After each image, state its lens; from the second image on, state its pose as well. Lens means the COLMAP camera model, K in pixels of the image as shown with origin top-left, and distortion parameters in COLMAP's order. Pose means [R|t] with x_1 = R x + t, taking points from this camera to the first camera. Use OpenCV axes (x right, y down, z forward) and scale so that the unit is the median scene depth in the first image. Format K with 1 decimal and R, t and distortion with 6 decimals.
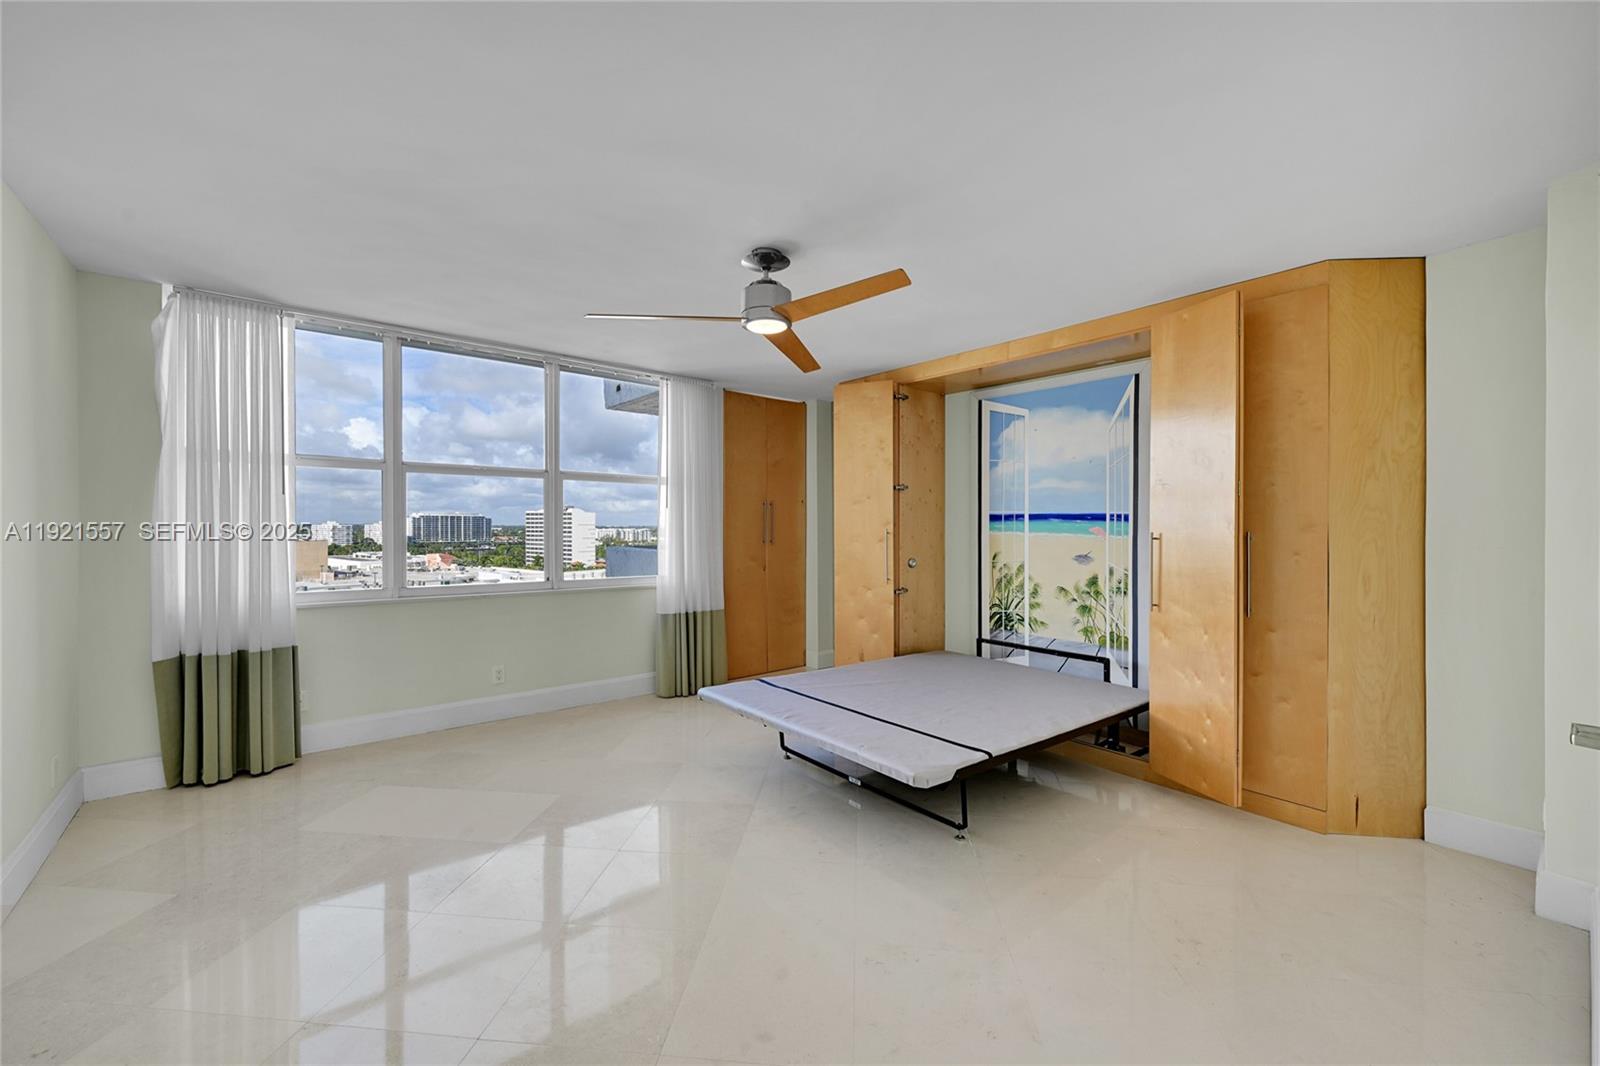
lens RADIAL K [[630.8, 0, 806.3], [0, 630.8, 535.1], [0, 0, 1]] dist [-0.001046, 0.000098]
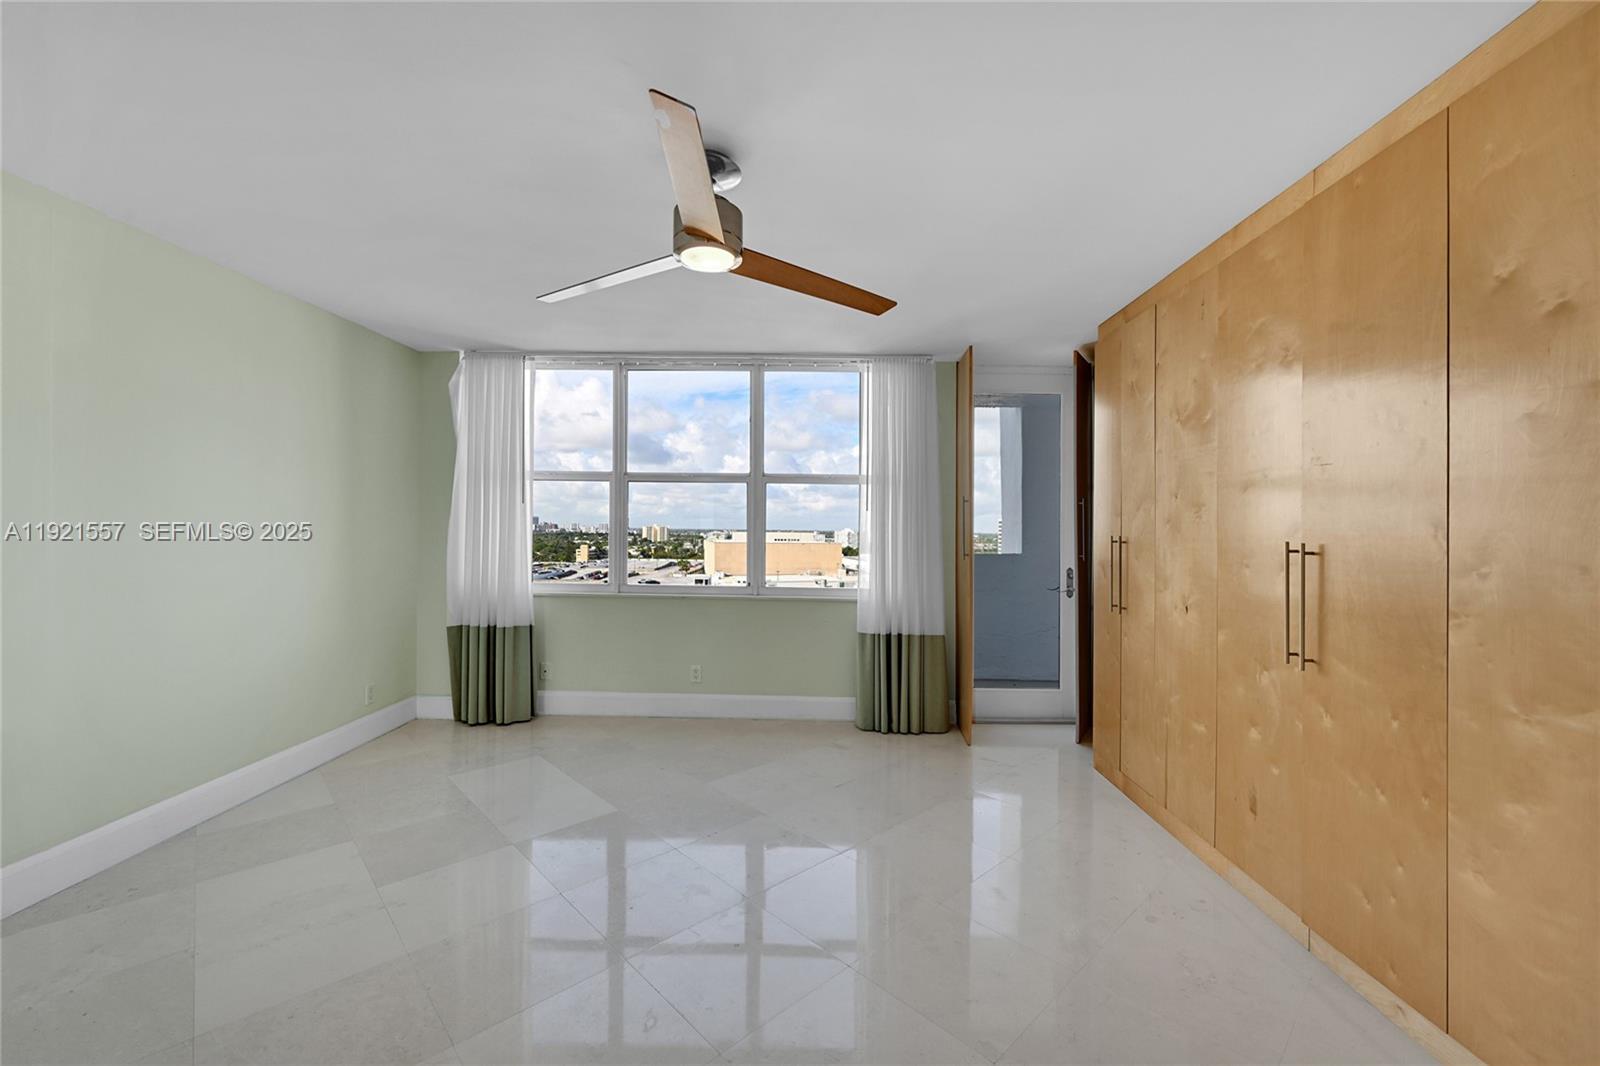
lens RADIAL K [[660.5, 0, 815.0], [0, 660.5, 530.3], [0, 0, 1]] dist [0.000248, -0.000166]
pose [[0.761336, 0.006362, -0.648327, 0.417084], [-0.018966, 0.999742, -0.012461, -0.004839], [0.648080, 0.021783, 0.761260, 0.347590]]
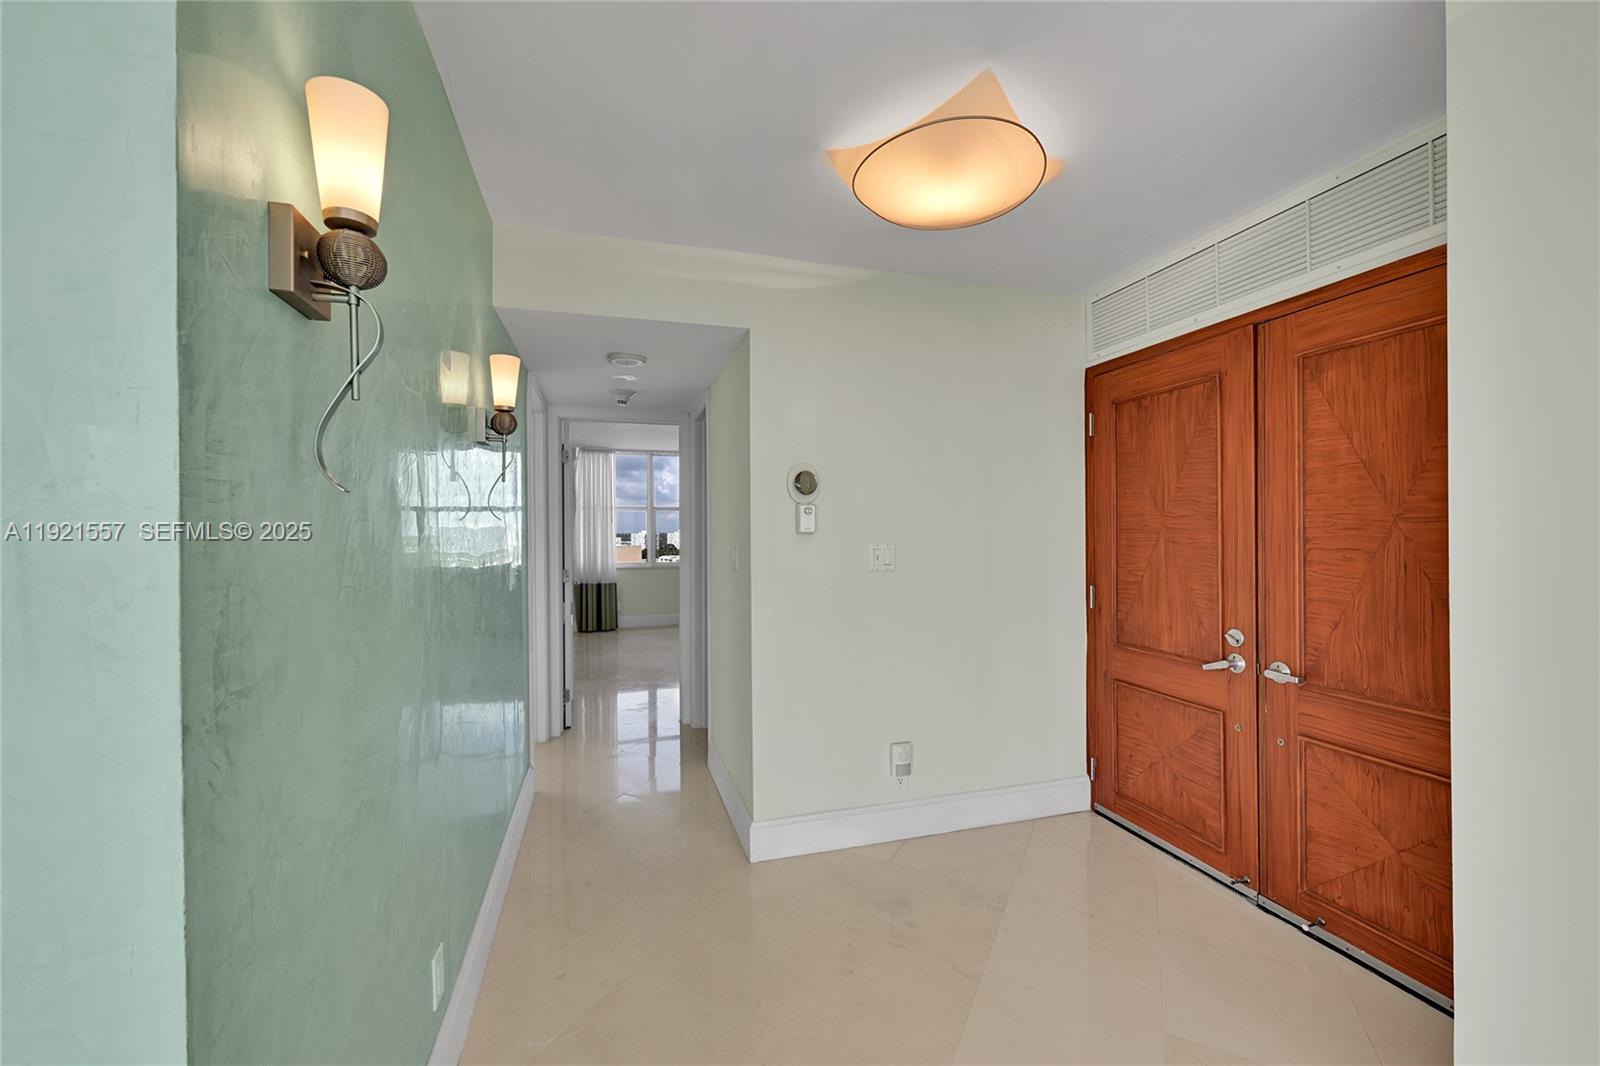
lens RADIAL K [[630.8, 0, 799.4], [0, 630.8, 533.3], [0, 0, 1]] dist [-0.001046, 0.000098]
pose [[0.918608, -0.009161, -0.395064, 0.799709], [0.004587, 0.999911, -0.012520, 0.011155], [0.395144, 0.009688, 0.918568, -0.953946]]
